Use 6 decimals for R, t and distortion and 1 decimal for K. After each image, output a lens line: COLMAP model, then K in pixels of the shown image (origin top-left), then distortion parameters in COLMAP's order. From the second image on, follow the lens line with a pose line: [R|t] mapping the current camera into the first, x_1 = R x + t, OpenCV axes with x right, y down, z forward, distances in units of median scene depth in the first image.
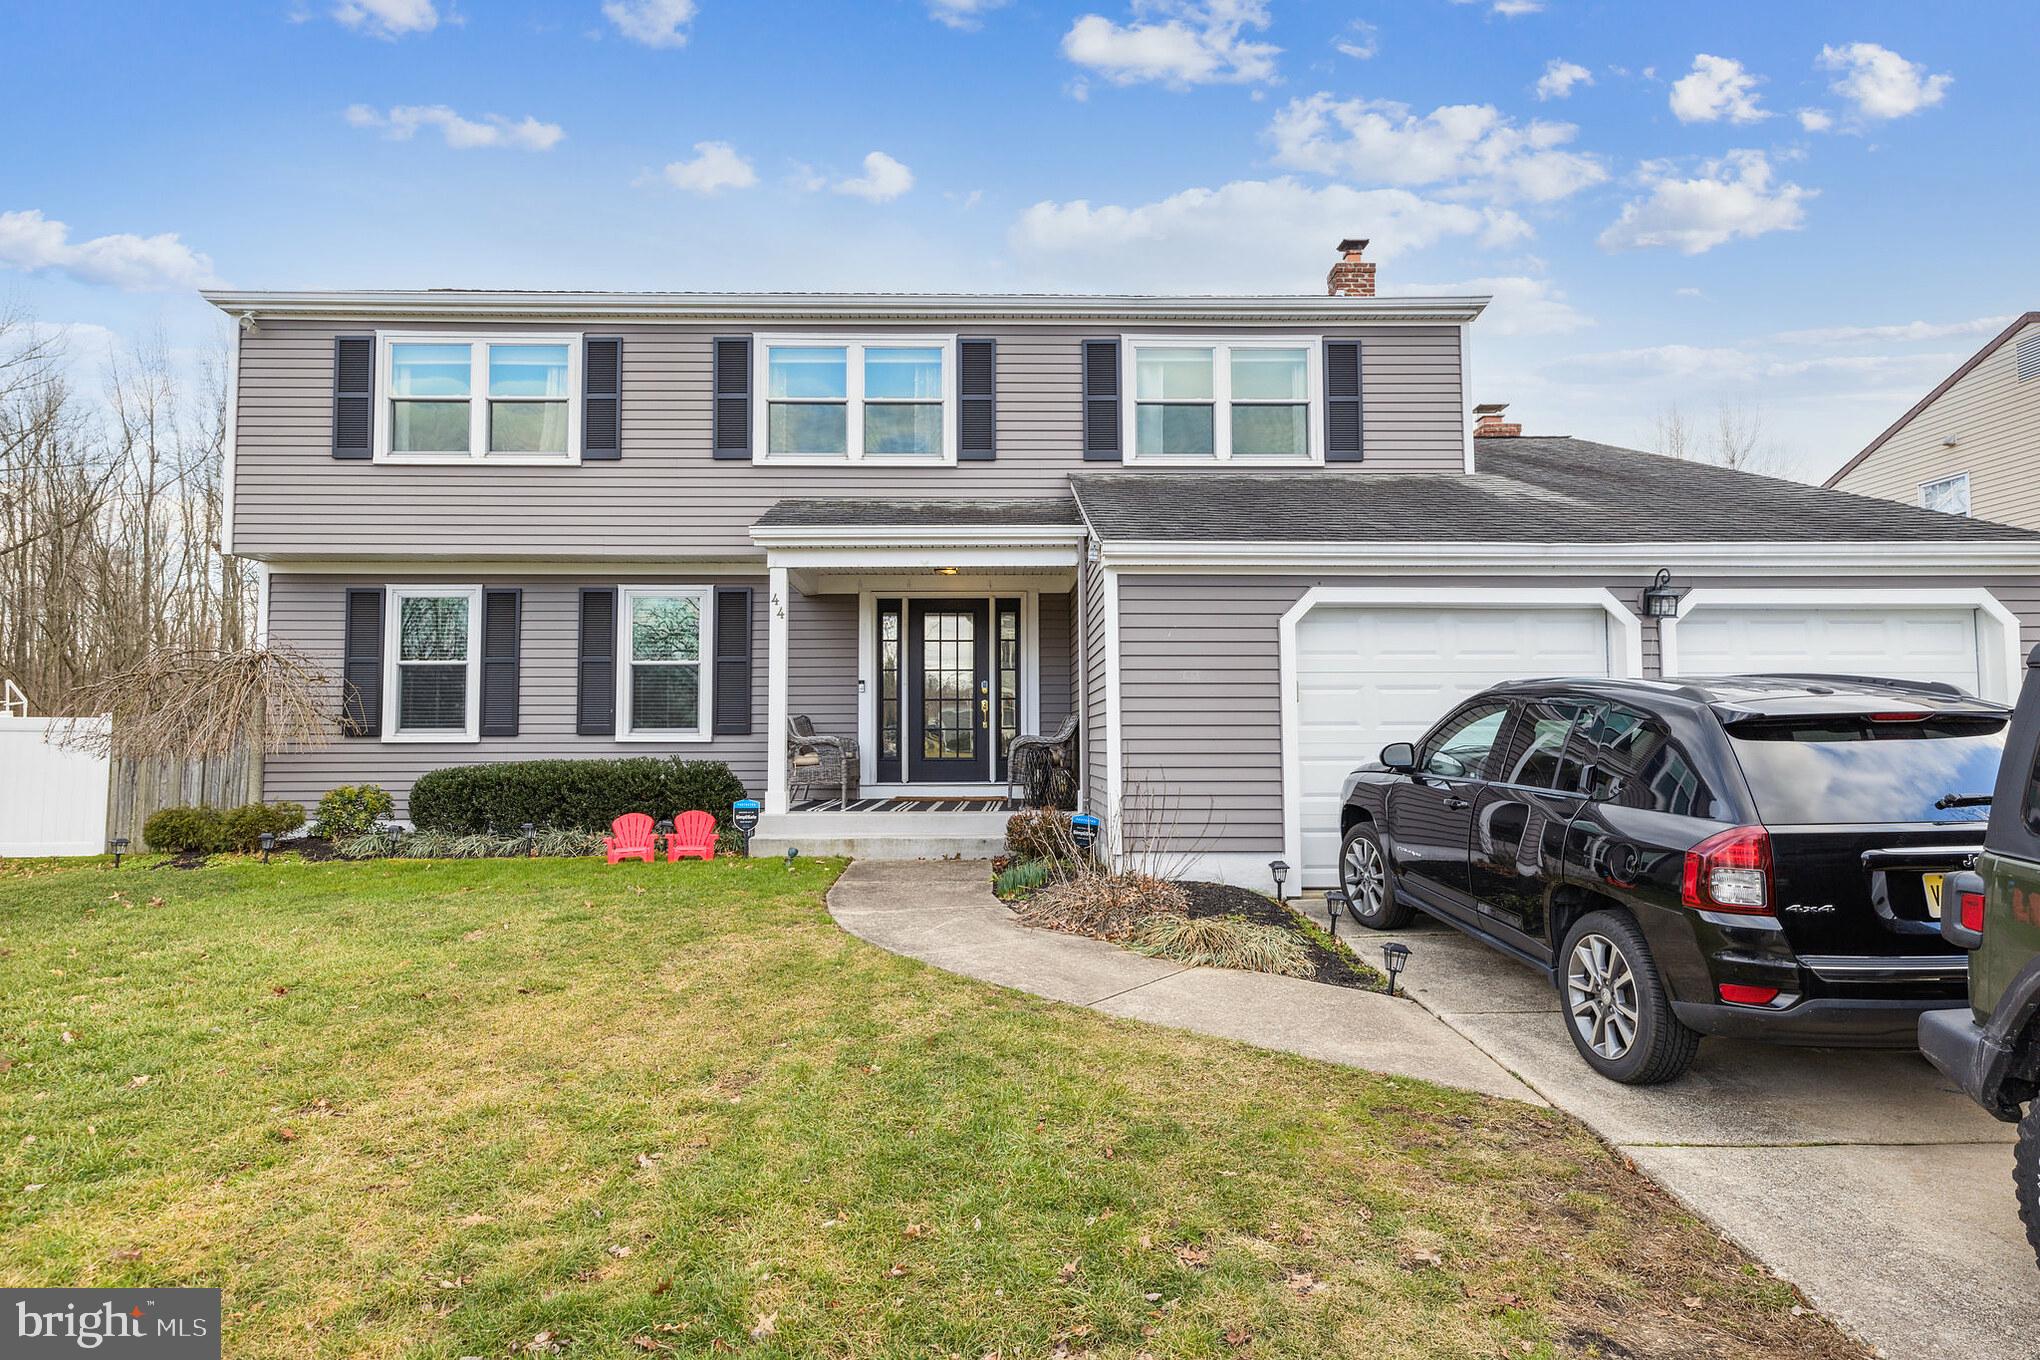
lens RADIAL K [[902.8, 0, 1010.6], [0, 902.8, 679.3], [0, 0, 1]] dist [-0.011958, -0.000528]
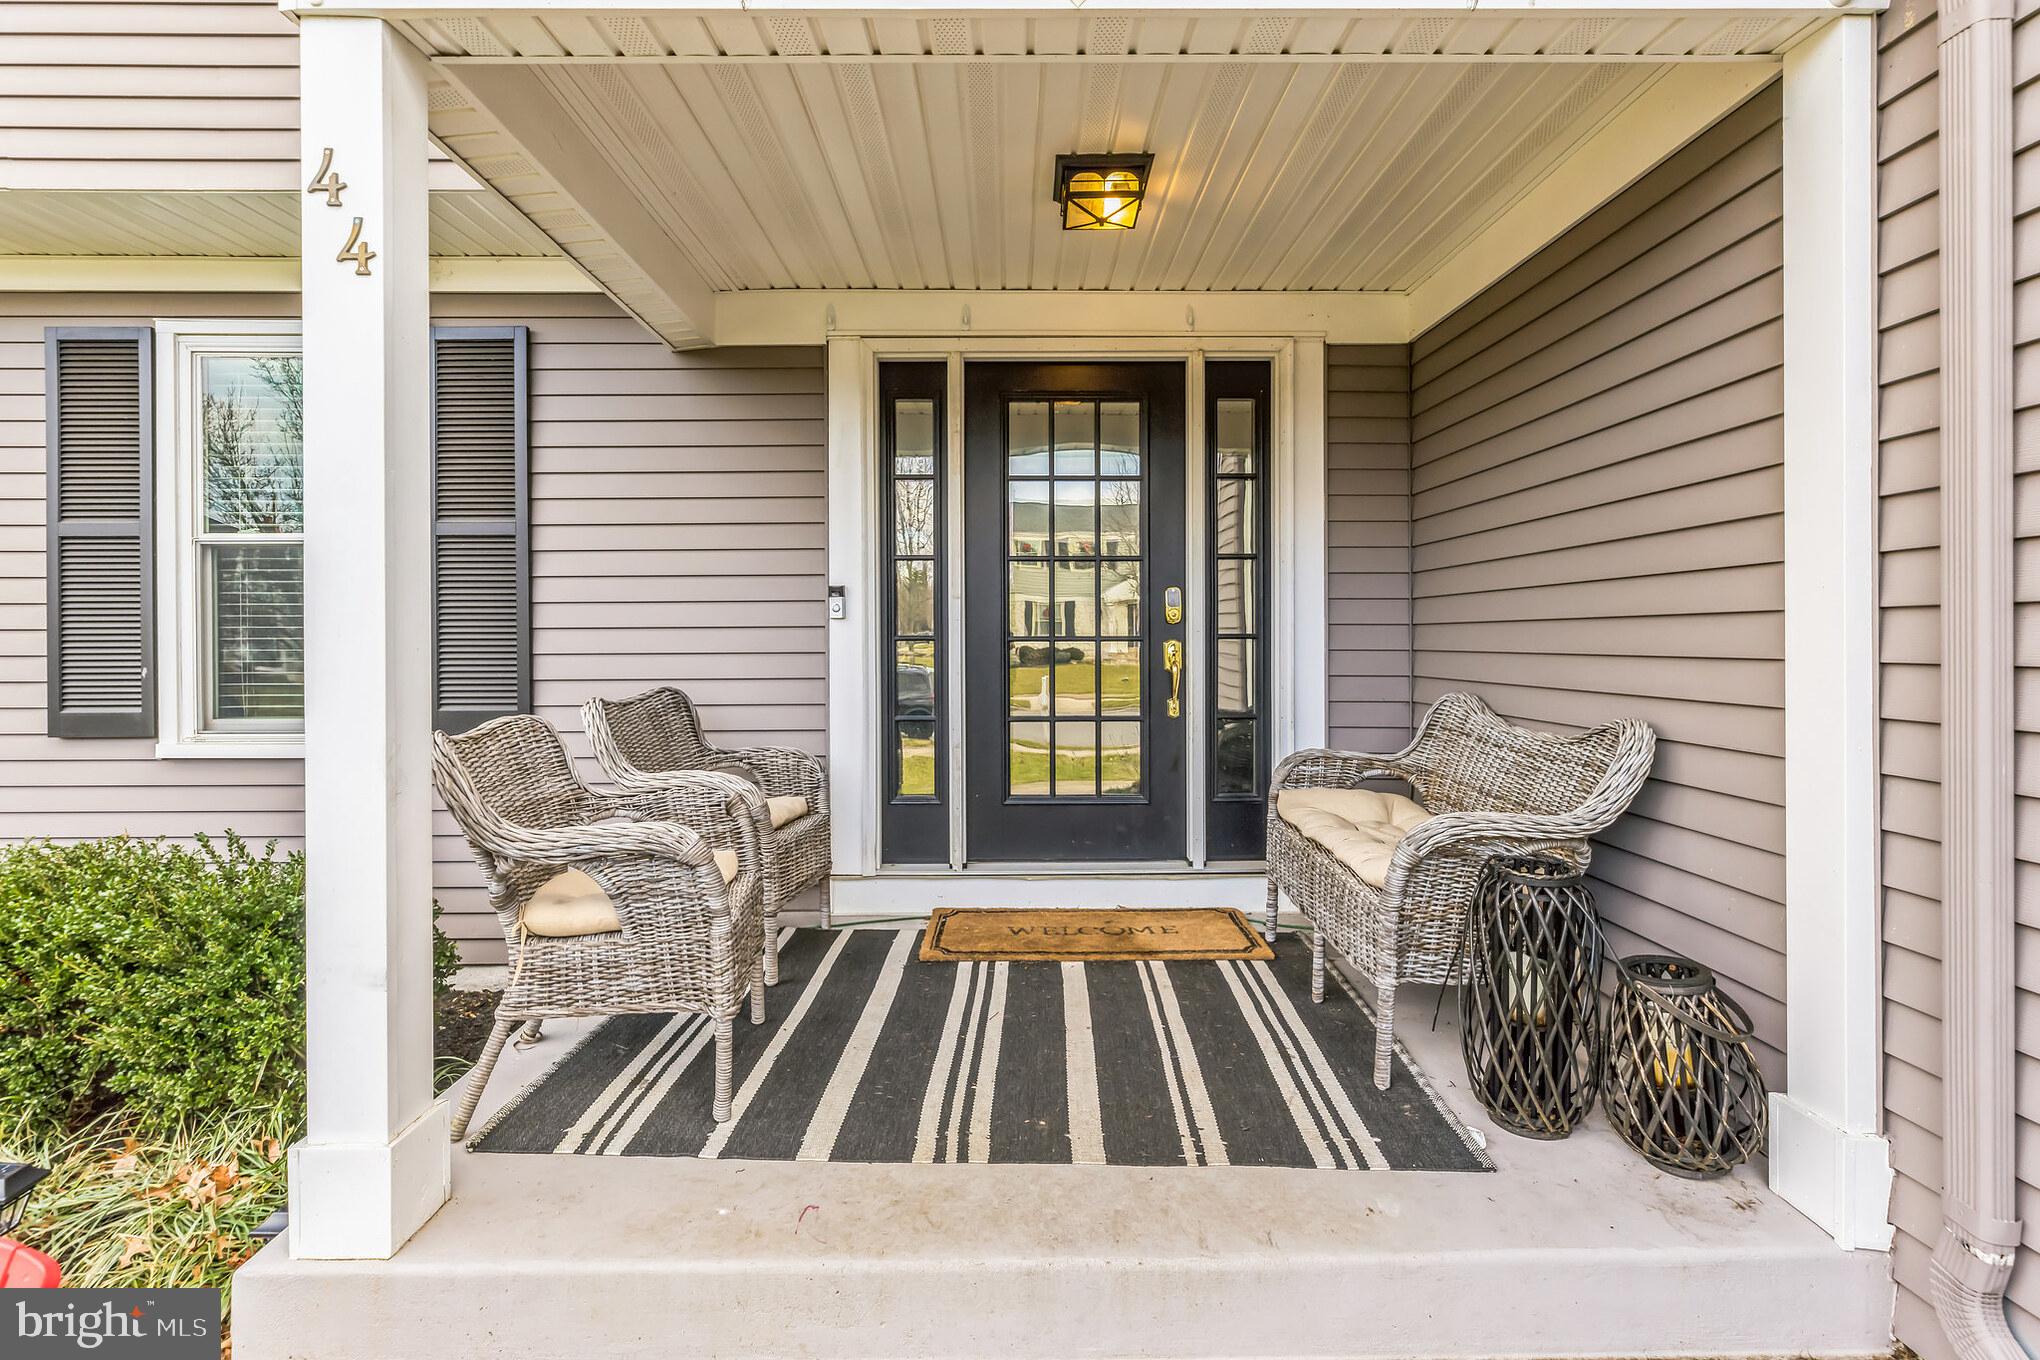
lens RADIAL K [[902.8, 0, 1026.7], [0, 902.8, 679.2], [0, 0, 1]] dist [-0.011958, -0.000528]
pose [[0.999838, -0.002102, -0.017900, -0.082978], [0.002714, 0.999410, 0.034253, 0.026423], [0.017818, -0.034296, 0.999253, 0.638954]]
